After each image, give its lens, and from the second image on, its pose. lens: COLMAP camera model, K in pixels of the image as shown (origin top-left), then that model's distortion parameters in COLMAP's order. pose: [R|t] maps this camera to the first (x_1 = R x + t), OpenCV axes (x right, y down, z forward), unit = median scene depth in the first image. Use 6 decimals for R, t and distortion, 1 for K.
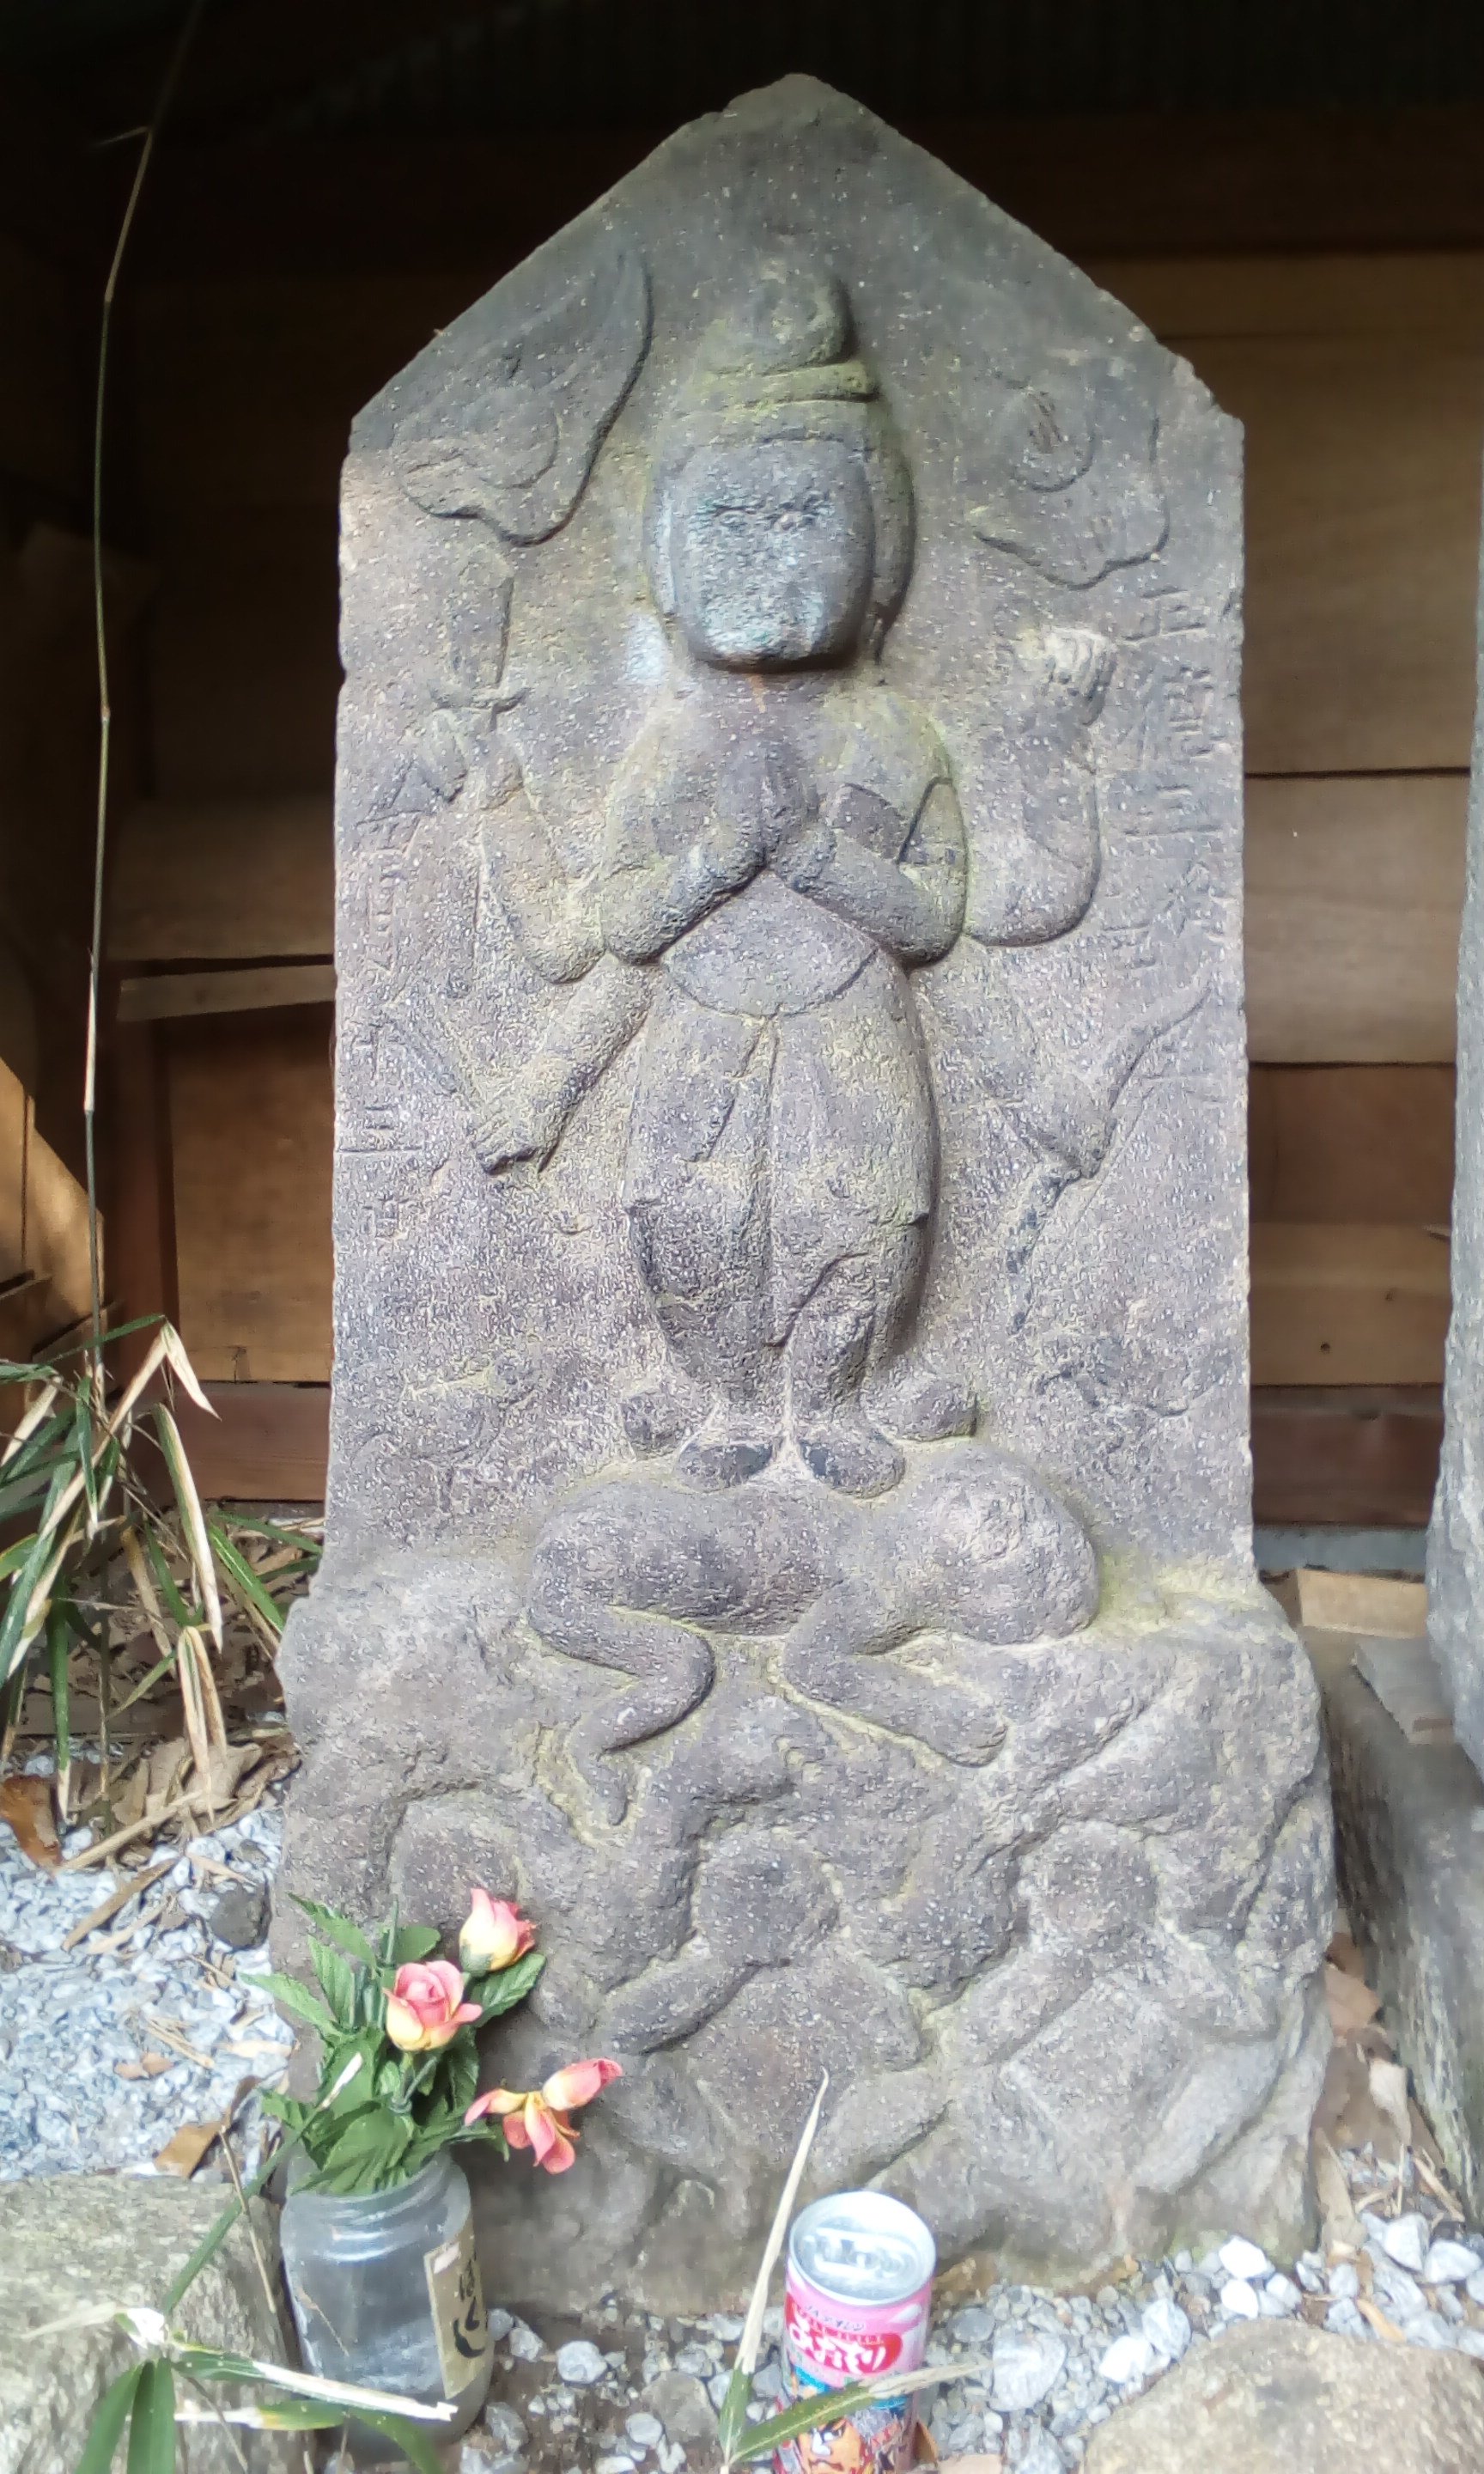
lens RADIAL K [[2306.8, 0, 742.0], [0, 2306.8, 1237.0], [0, 0, 1]] dist [0.113087, -0.360765]
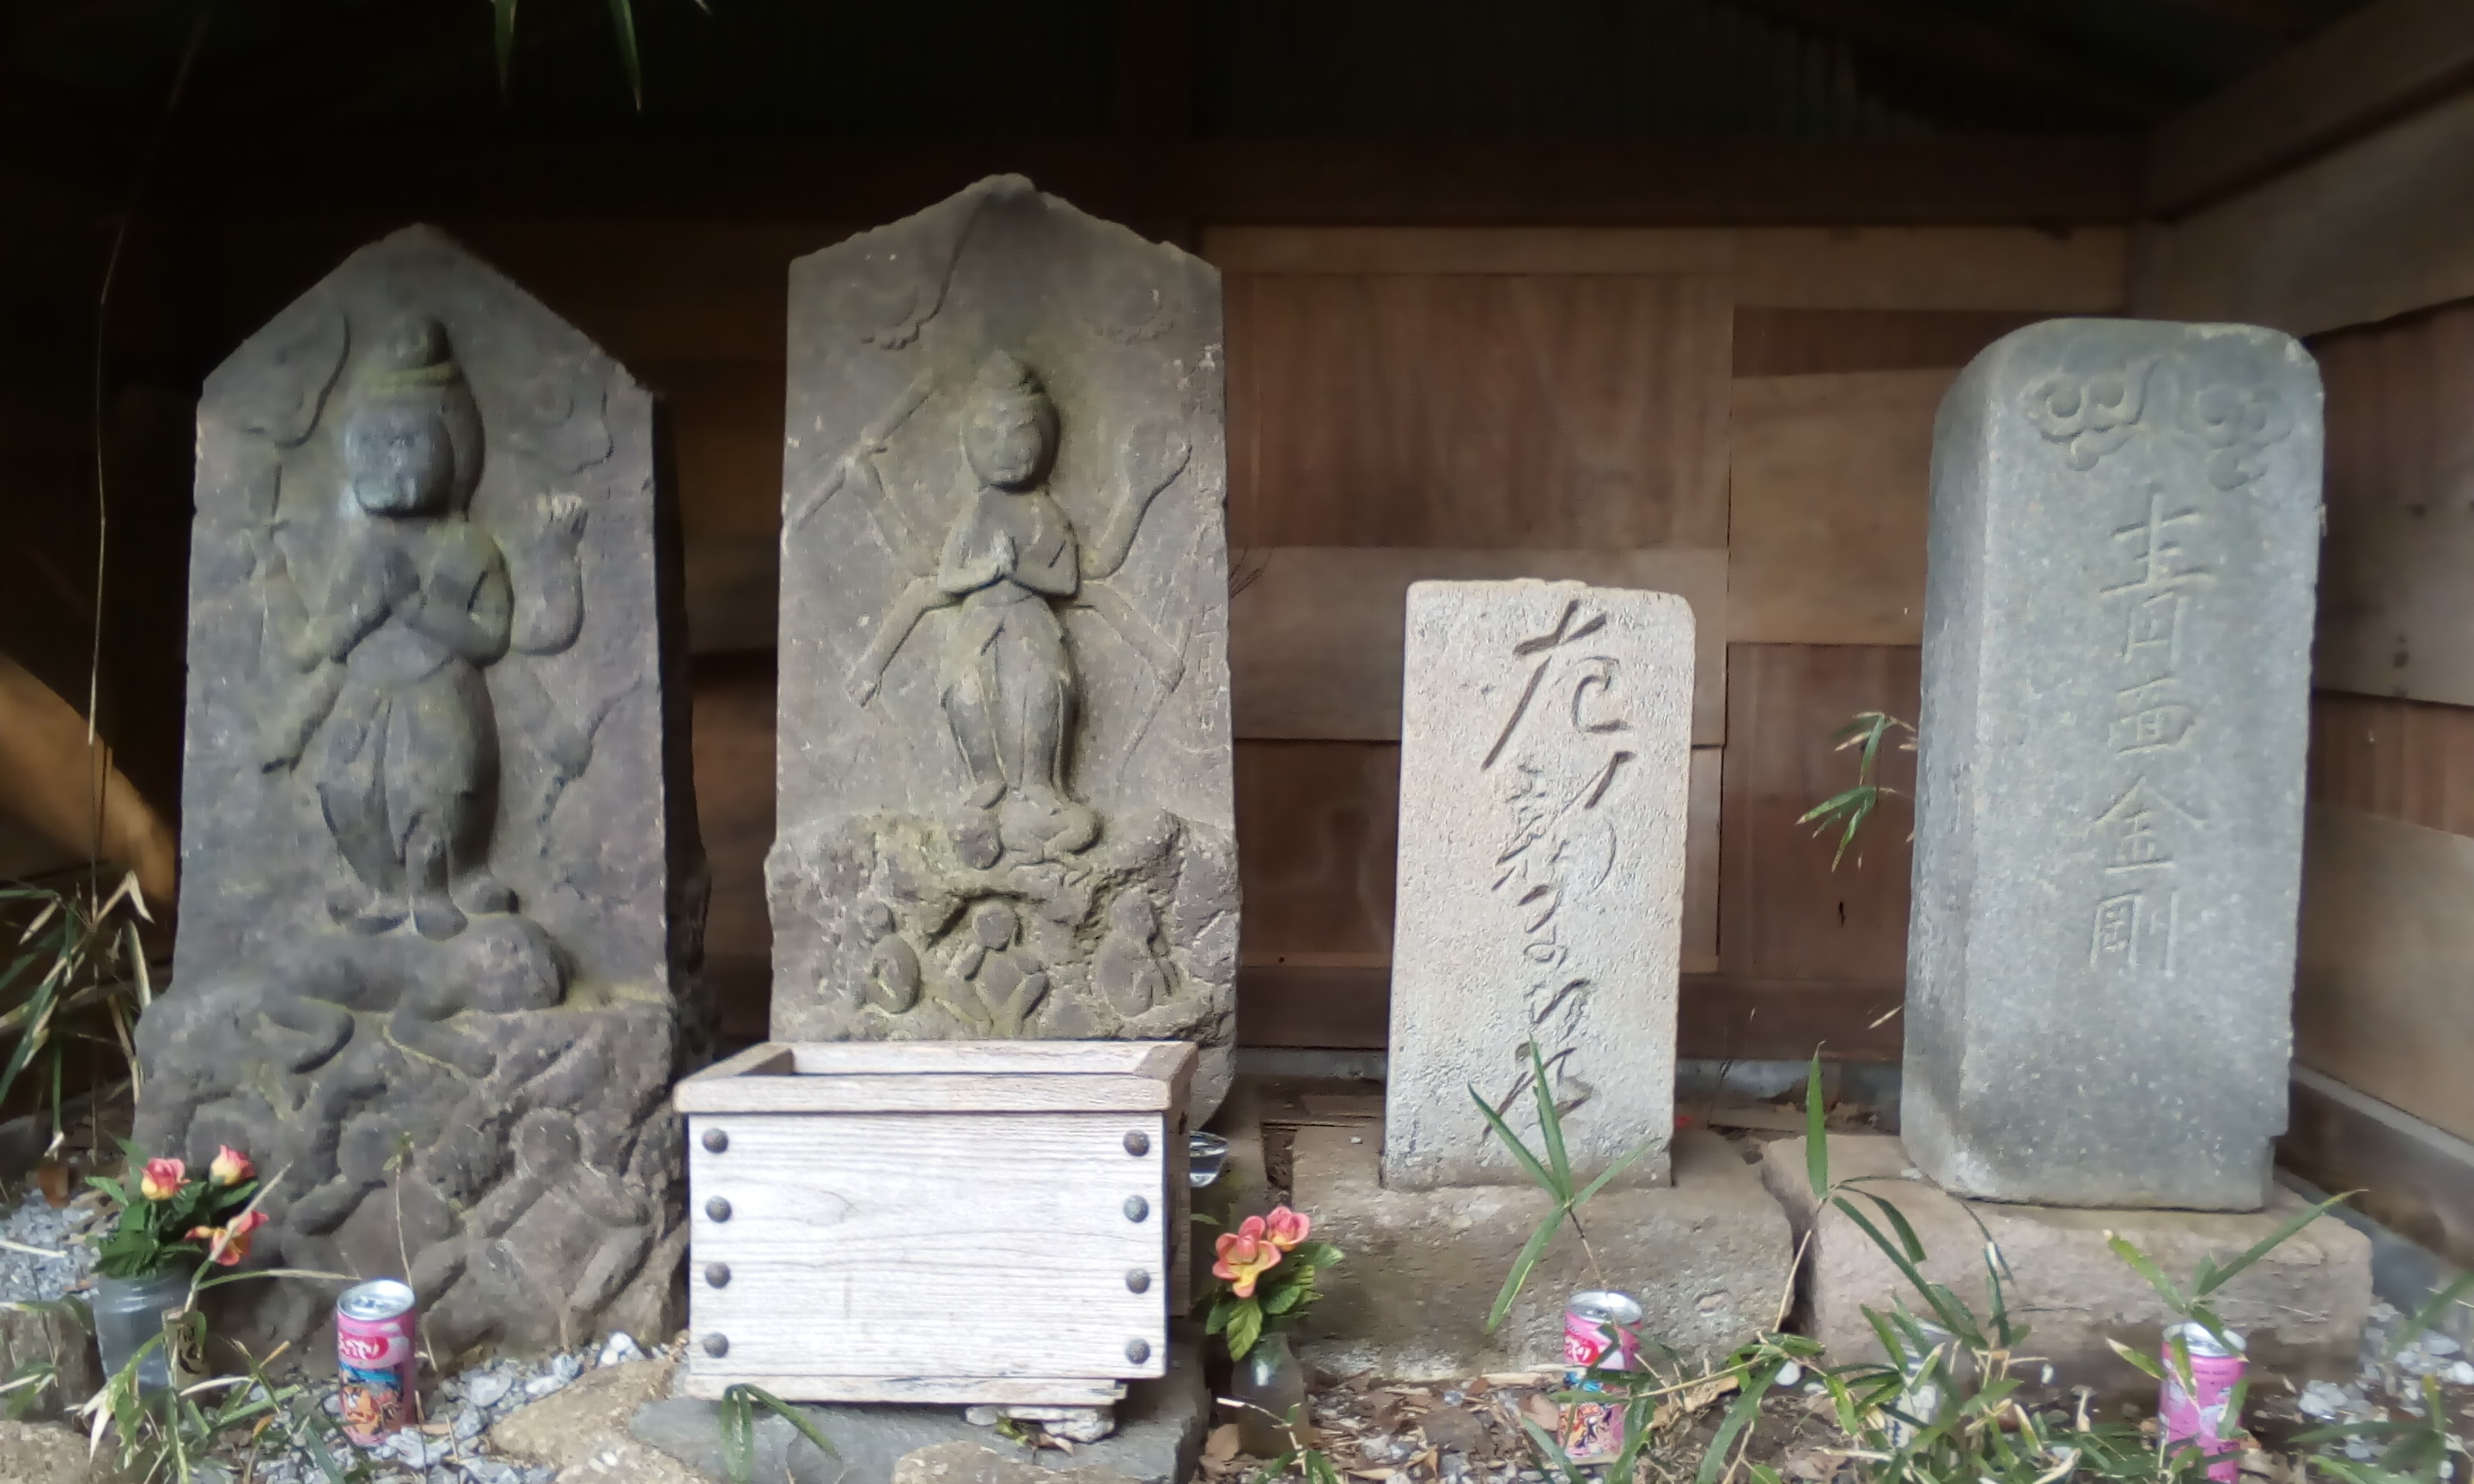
lens RADIAL K [[2344.6, 0, 1199.2], [0, 2344.6, 712.3], [0, 0, 1]] dist [0.067120, -0.195621]
pose [[0.999296, 0.011002, 0.035860, 0.611435], [-0.007477, 0.995257, -0.096990, 0.109540], [-0.036757, 0.096653, 0.994639, -0.982443]]
